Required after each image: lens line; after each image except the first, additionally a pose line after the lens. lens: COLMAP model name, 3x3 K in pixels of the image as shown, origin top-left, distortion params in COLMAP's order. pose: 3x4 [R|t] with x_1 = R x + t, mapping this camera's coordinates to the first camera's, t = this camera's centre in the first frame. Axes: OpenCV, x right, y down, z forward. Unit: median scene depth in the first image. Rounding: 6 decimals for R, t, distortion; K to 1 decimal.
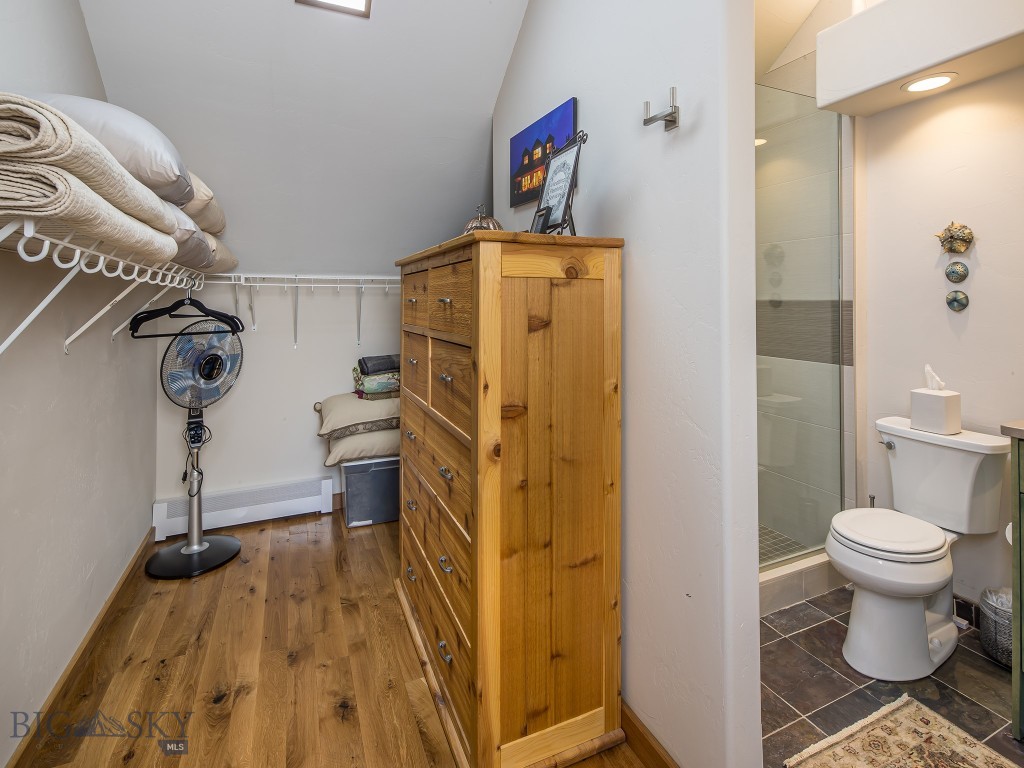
lens RADIAL K [[492.8, 0, 513.4], [0, 492.8, 292.7], [0, 0, 1]] dist [-0.002309, -0.001168]
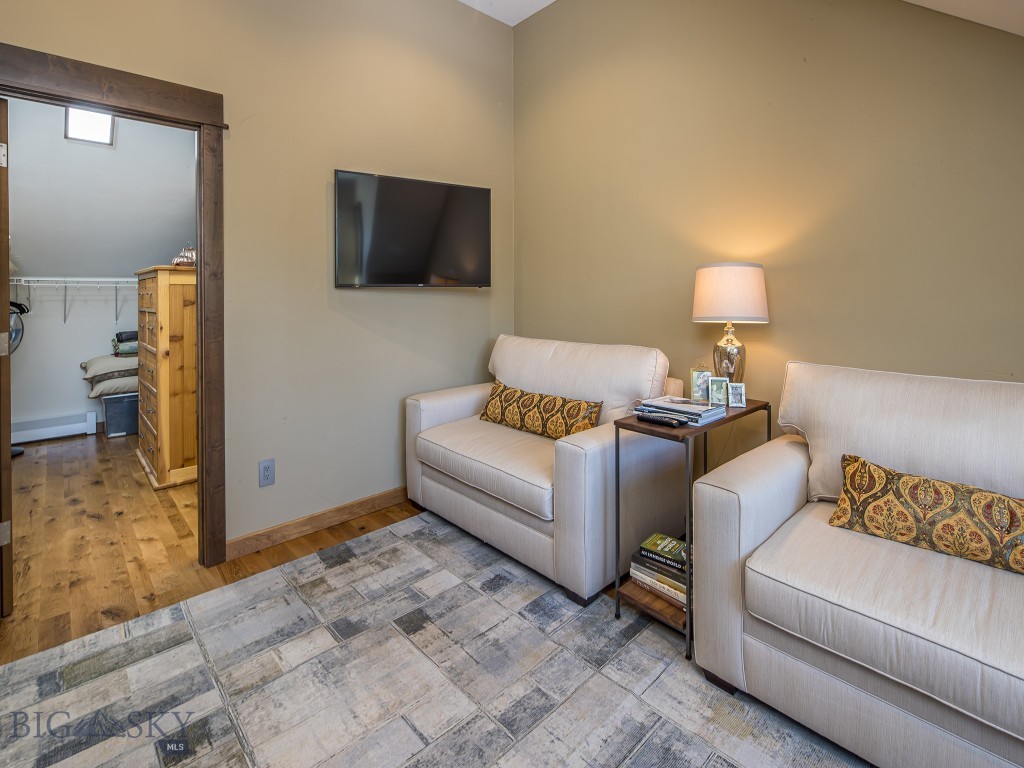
lens RADIAL K [[492.8, 0, 513.4], [0, 492.8, 292.7], [0, 0, 1]] dist [-0.002309, -0.001168]
pose [[0.945625, -0.004148, 0.325233, 0.441703], [0.000014, 0.999919, 0.012712, -0.011584], [-0.325260, -0.012016, 0.945548, -1.044929]]
